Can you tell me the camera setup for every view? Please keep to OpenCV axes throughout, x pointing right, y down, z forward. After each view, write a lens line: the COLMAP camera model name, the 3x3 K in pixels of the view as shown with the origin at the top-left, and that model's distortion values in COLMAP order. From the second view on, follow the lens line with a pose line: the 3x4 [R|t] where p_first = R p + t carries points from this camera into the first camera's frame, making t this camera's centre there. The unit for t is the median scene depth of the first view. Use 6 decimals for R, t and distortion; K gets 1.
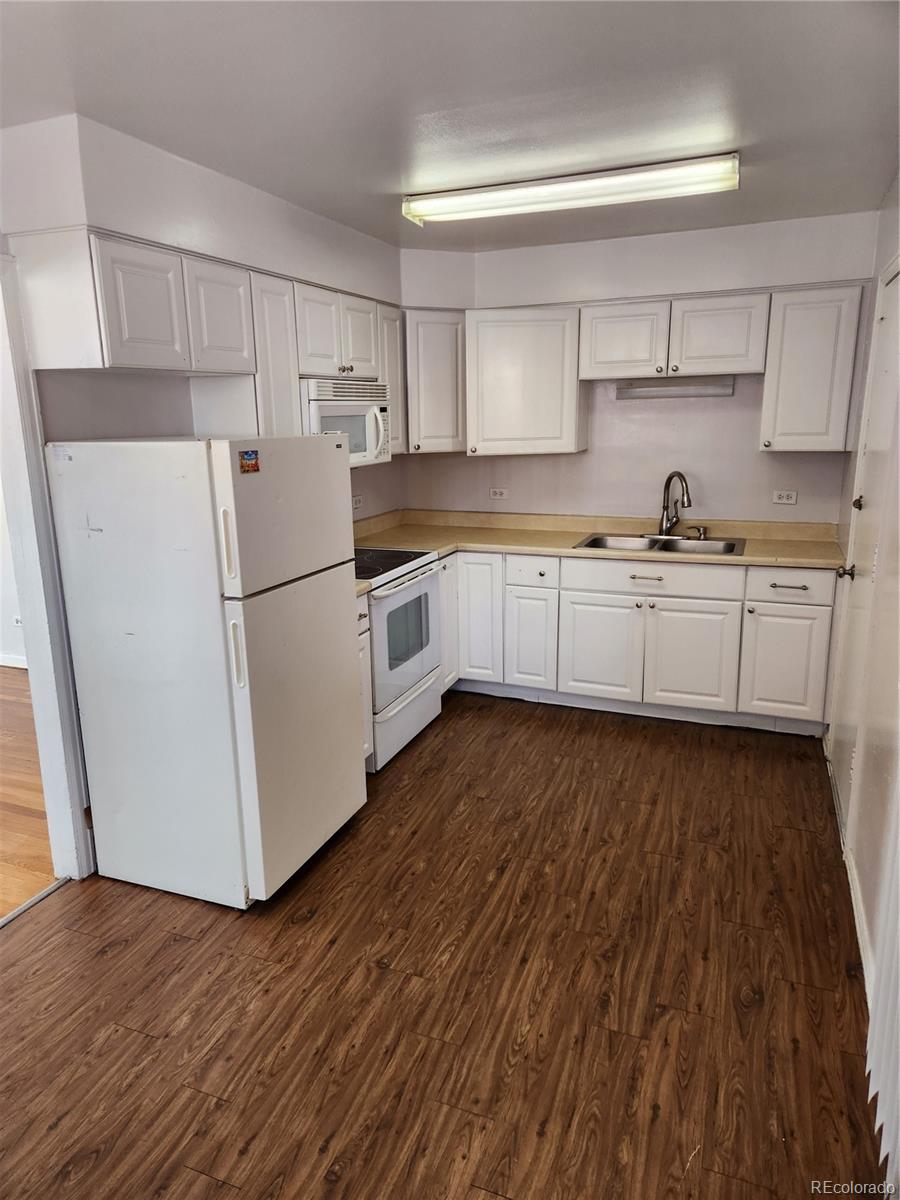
lens RADIAL K [[786.9, 0, 439.0], [0, 786.9, 594.8], [0, 0, 1]] dist [-0.009603, -0.016594]
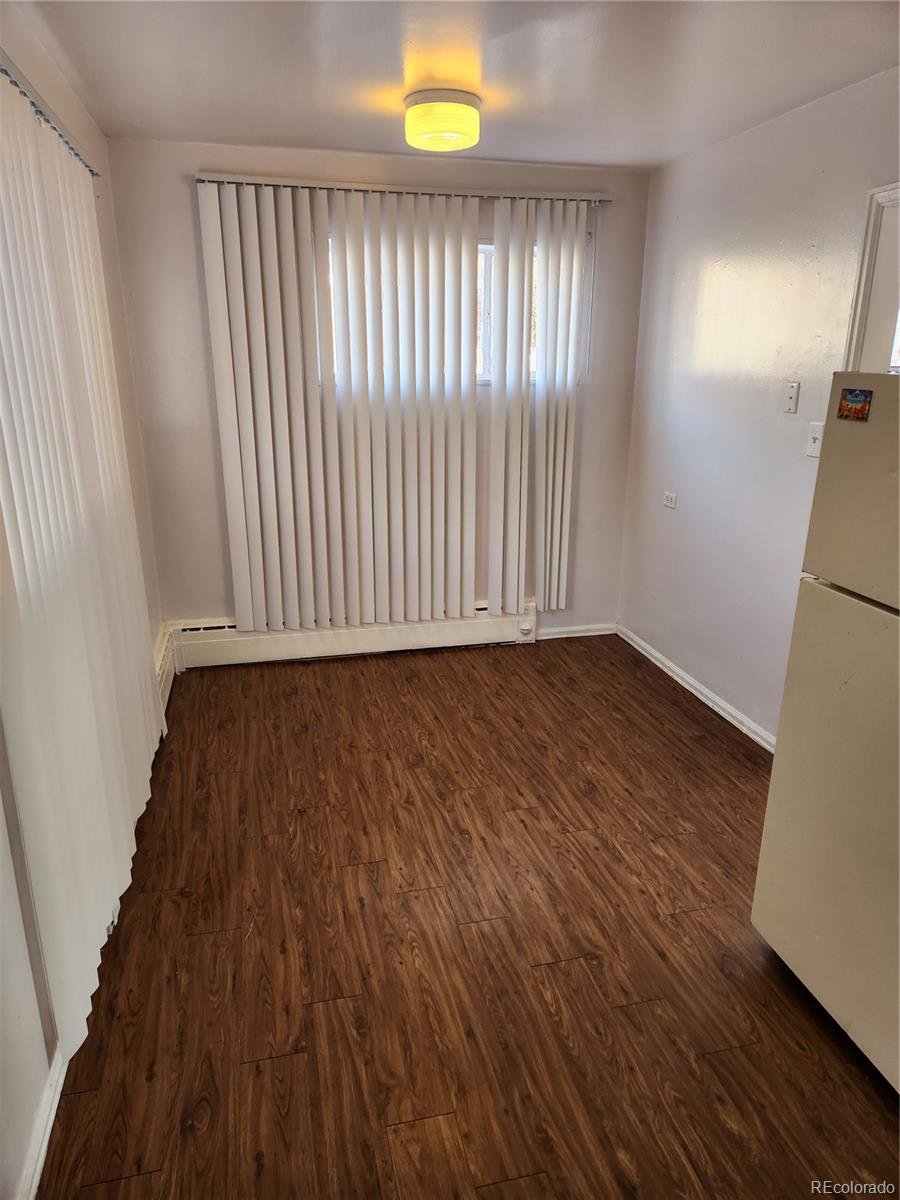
lens RADIAL K [[786.9, 0, 444.7], [0, 786.9, 606.2], [0, 0, 1]] dist [-0.009603, -0.016594]
pose [[-0.822162, 0.188453, -0.537155, 0.538000], [-0.115668, 0.868623, 0.481783, -0.340801], [0.557379, 0.458236, -0.692350, 1.499414]]
